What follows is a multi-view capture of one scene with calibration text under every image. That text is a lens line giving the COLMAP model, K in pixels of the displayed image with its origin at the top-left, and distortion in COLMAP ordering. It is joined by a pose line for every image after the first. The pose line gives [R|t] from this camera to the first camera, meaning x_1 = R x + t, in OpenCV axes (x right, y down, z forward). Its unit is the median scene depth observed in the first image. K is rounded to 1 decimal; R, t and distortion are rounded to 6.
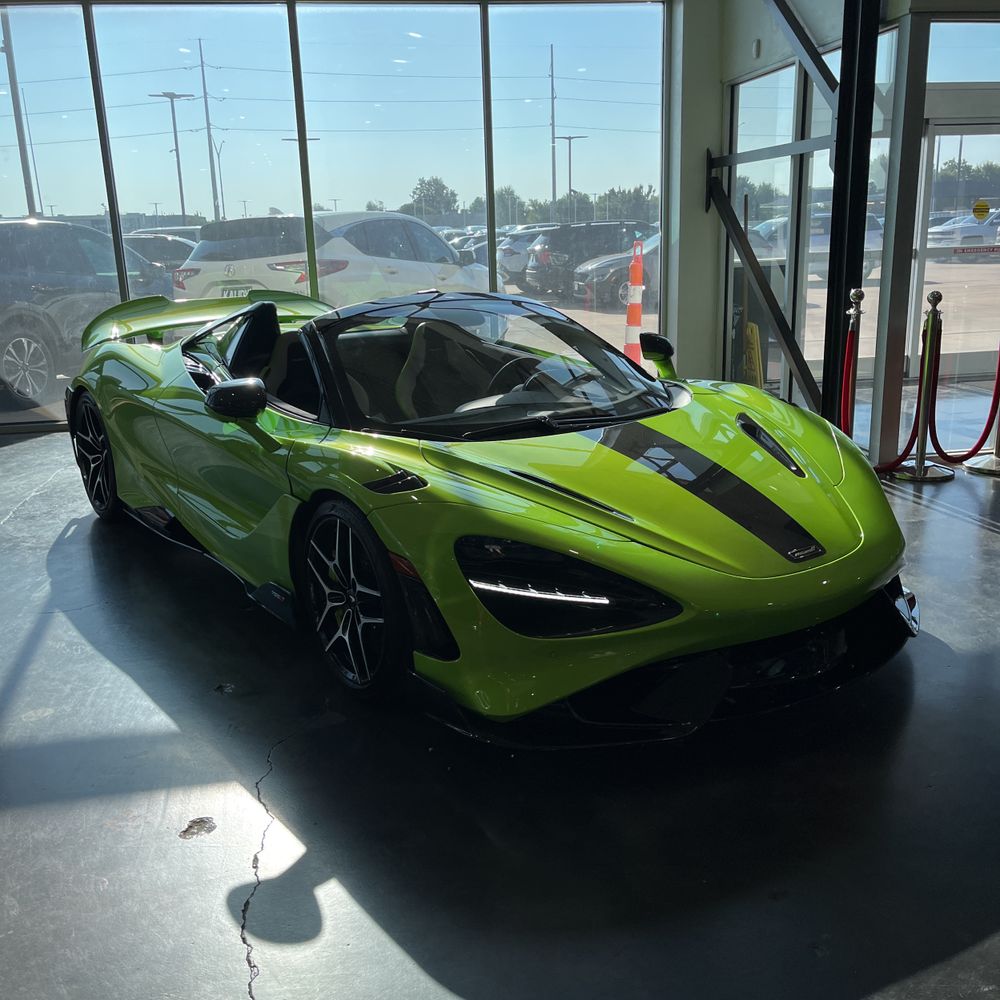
lens RADIAL K [[999.1, 0, 510.8], [0, 999.1, 500.9], [0, 0, 1]] dist [0.039147, -0.029944]
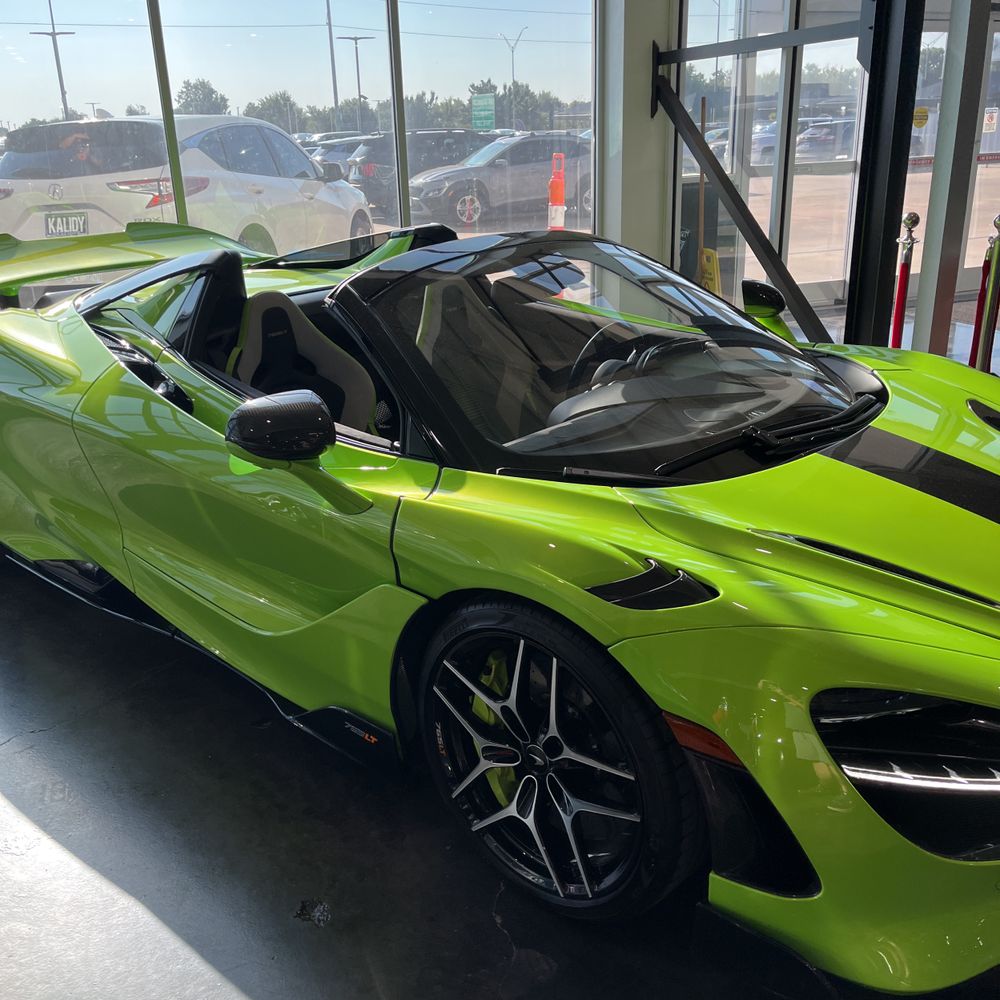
lens RADIAL K [[989.9, 0, 500.0], [0, 989.9, 500.0], [0, 0, 1]] dist [0.032218, -0.034568]
pose [[0.979209, -0.068334, 0.190997, -0.157182], [0.051986, 0.994644, 0.089336, -0.063215], [-0.196078, -0.077549, 0.977517, 0.234372]]
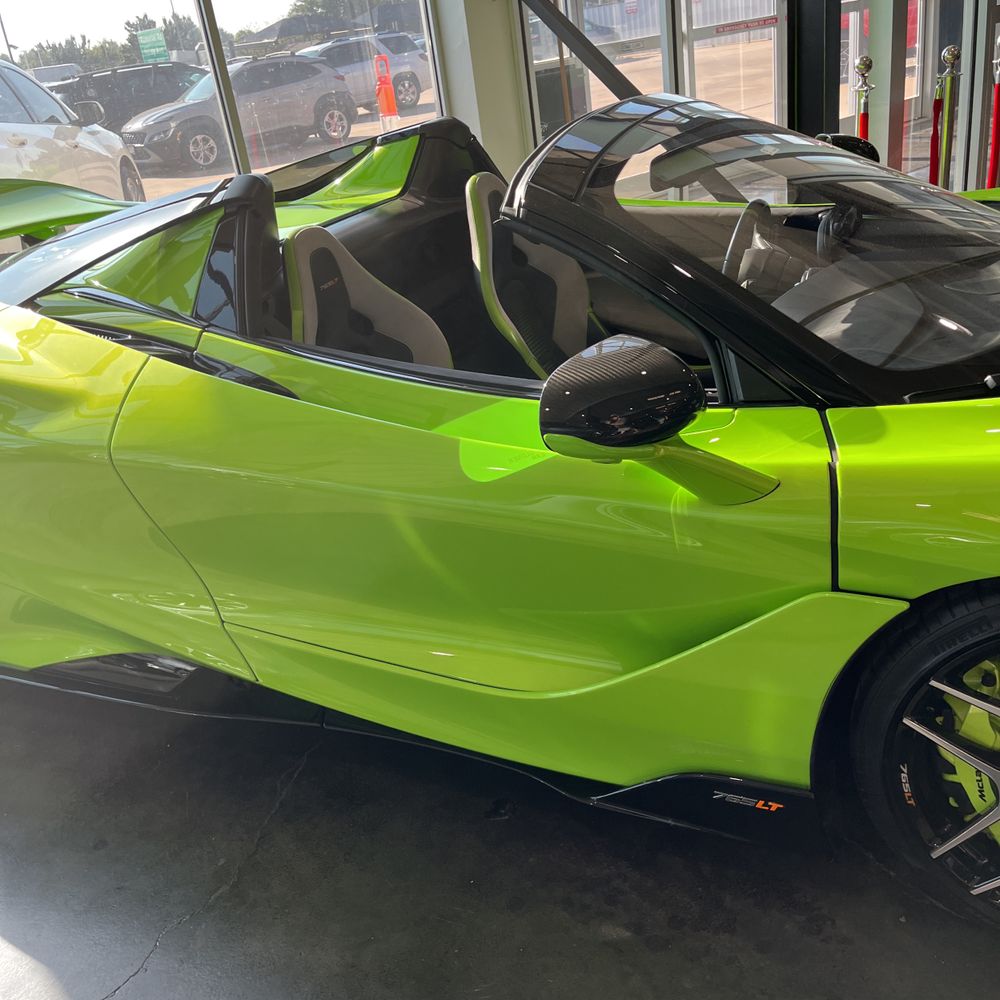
lens RADIAL K [[989.9, 0, 500.0], [0, 989.9, 500.0], [0, 0, 1]] dist [0.032218, -0.034568]
pose [[0.868329, -0.282234, 0.407859, -0.290483], [0.223166, 0.956694, 0.186904, -0.087684], [-0.442947, -0.071275, 0.893710, 0.405746]]
